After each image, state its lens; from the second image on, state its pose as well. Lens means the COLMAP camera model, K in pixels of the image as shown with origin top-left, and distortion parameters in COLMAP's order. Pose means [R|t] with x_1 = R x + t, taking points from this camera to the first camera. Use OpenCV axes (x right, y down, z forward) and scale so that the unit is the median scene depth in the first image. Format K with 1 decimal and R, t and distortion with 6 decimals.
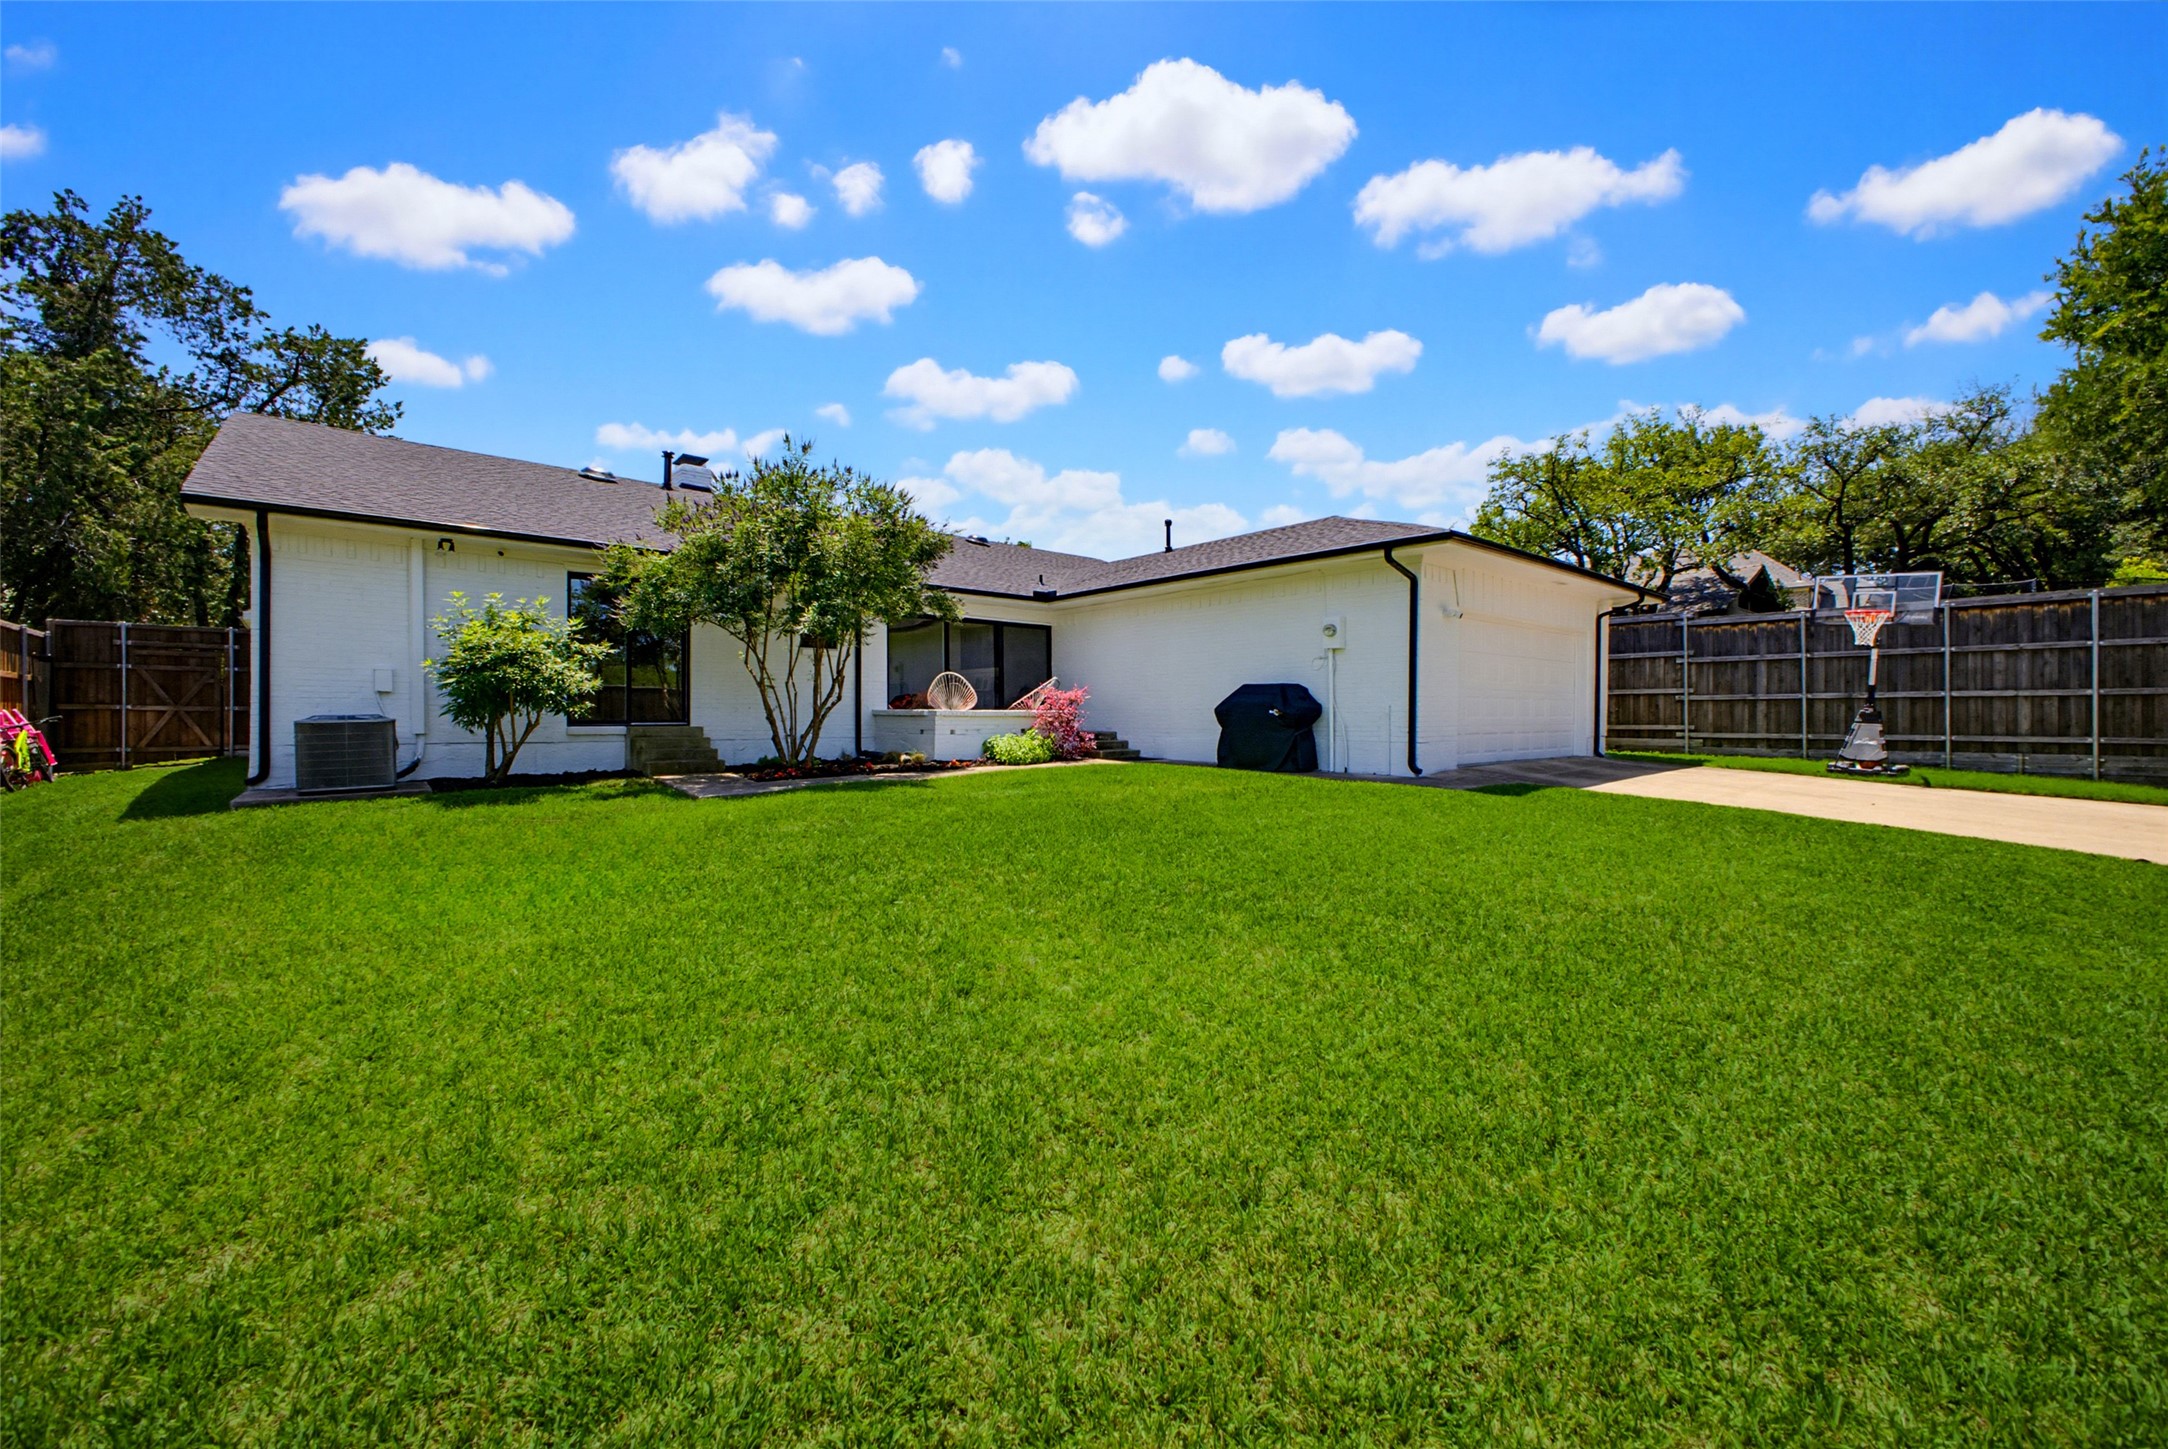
lens RADIAL K [[864.3, 0, 1082.4], [0, 864.3, 715.8], [0, 0, 1]] dist [0.013437, -0.000969]
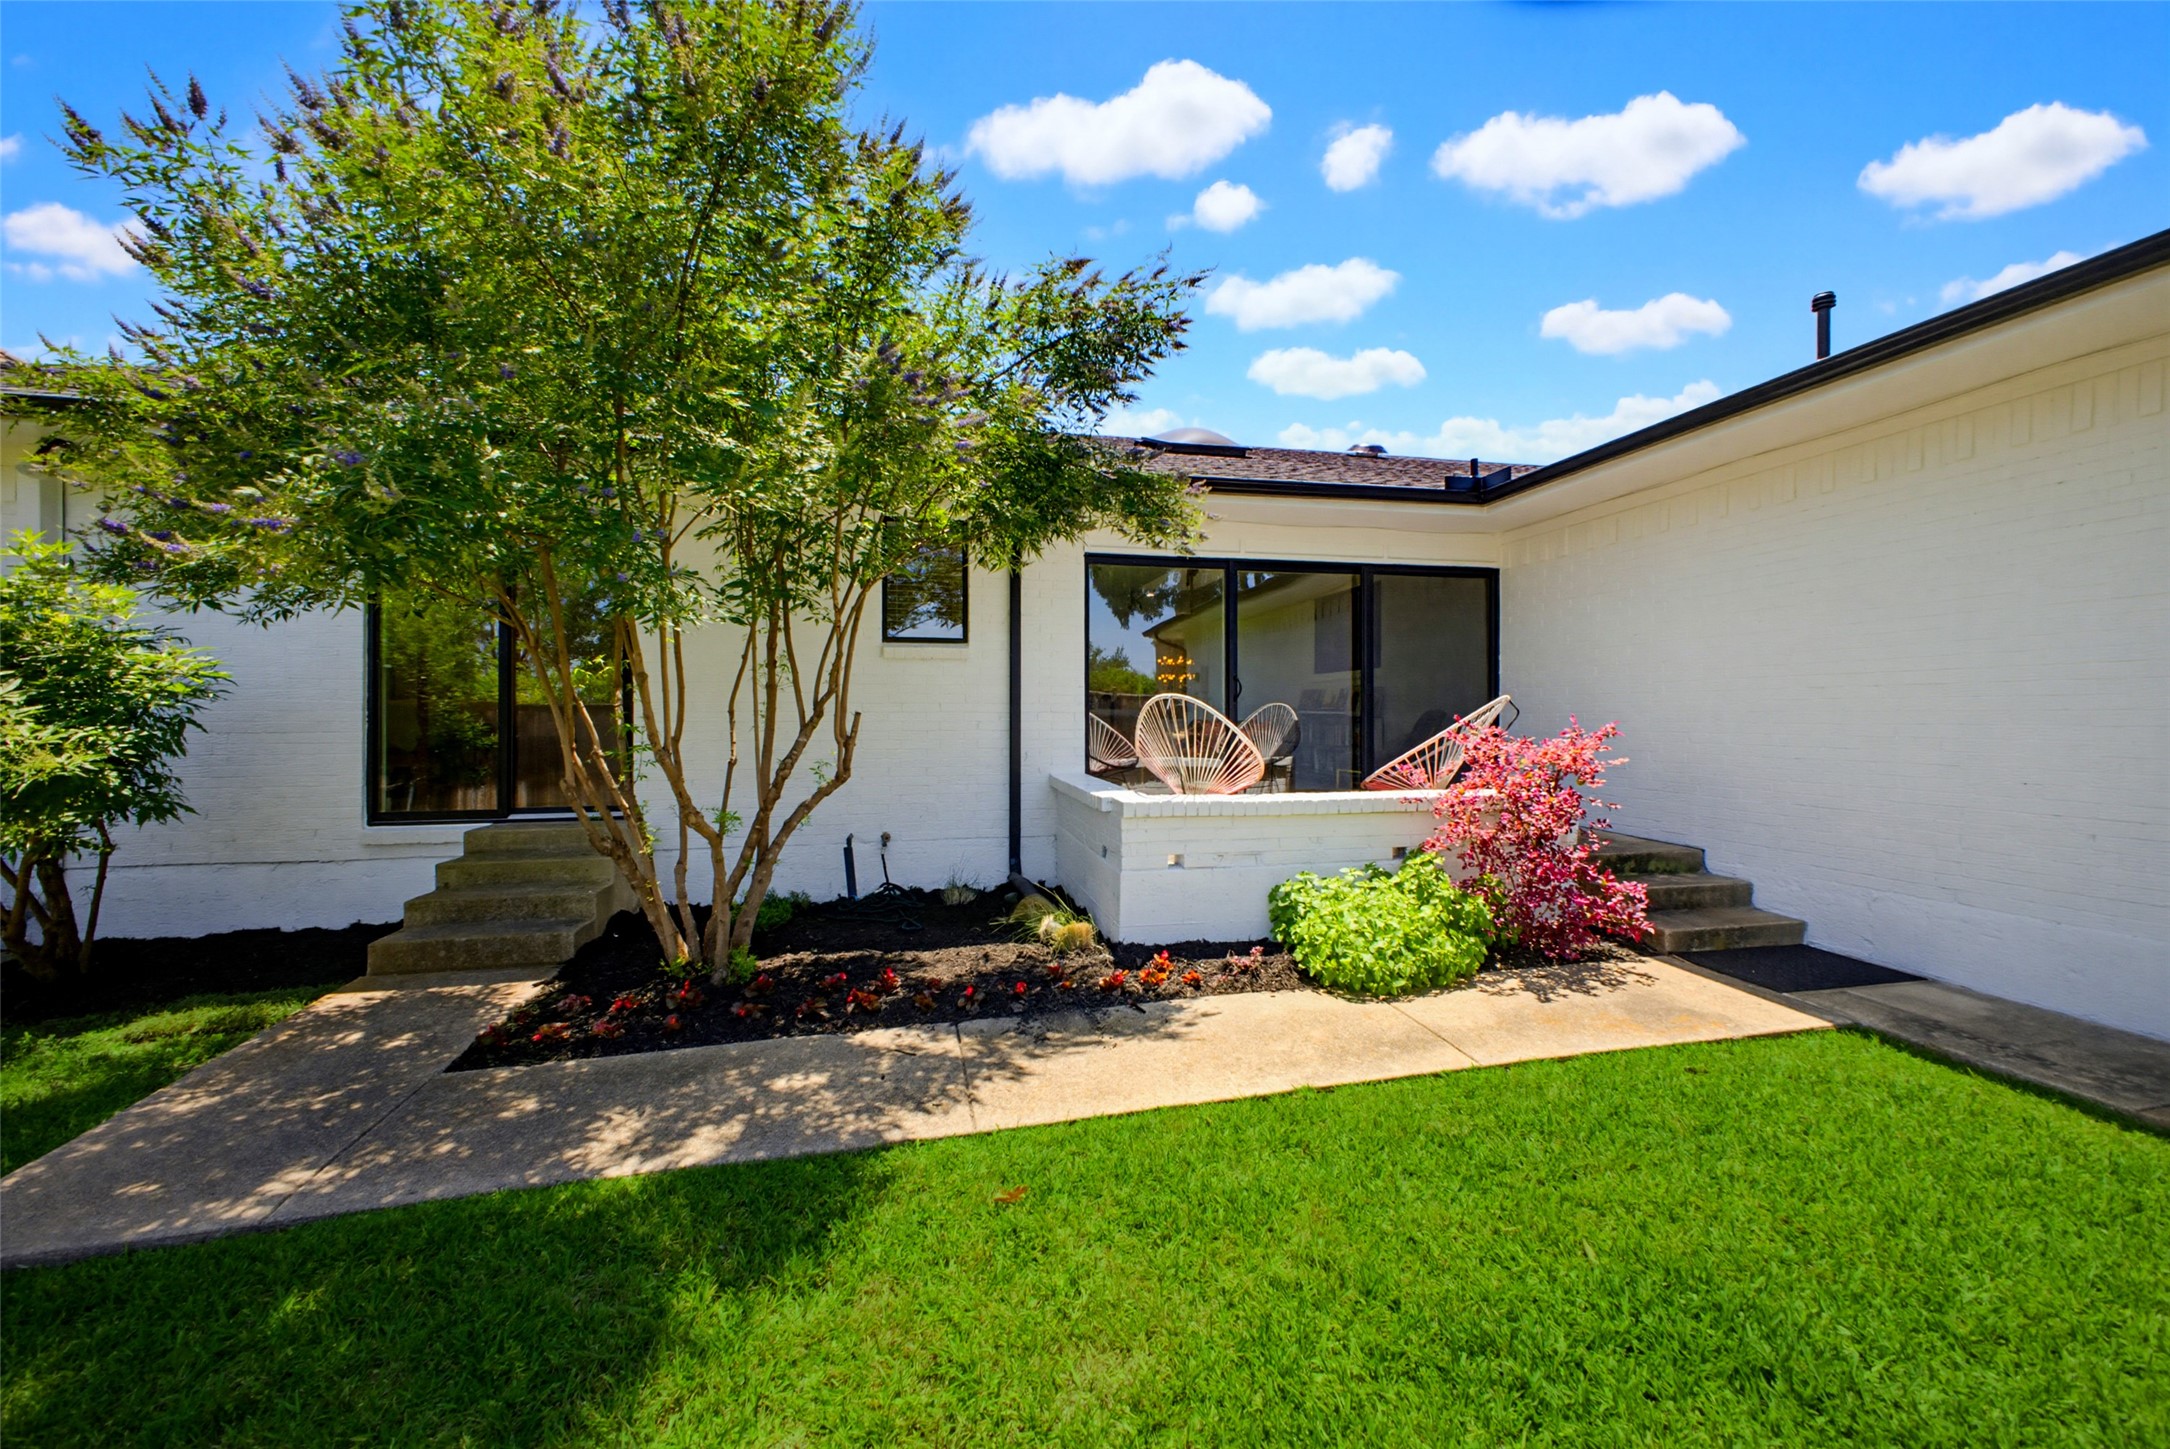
lens RADIAL K [[865.1, 0, 1082.1], [0, 865.1, 714.1], [0, 0, 1]] dist [0.013437, -0.000969]
pose [[0.878636, -0.003155, -0.477482, -0.013317], [0.000664, 0.999985, -0.005385, -0.036923], [0.477492, 0.004414, 0.878625, 0.616804]]
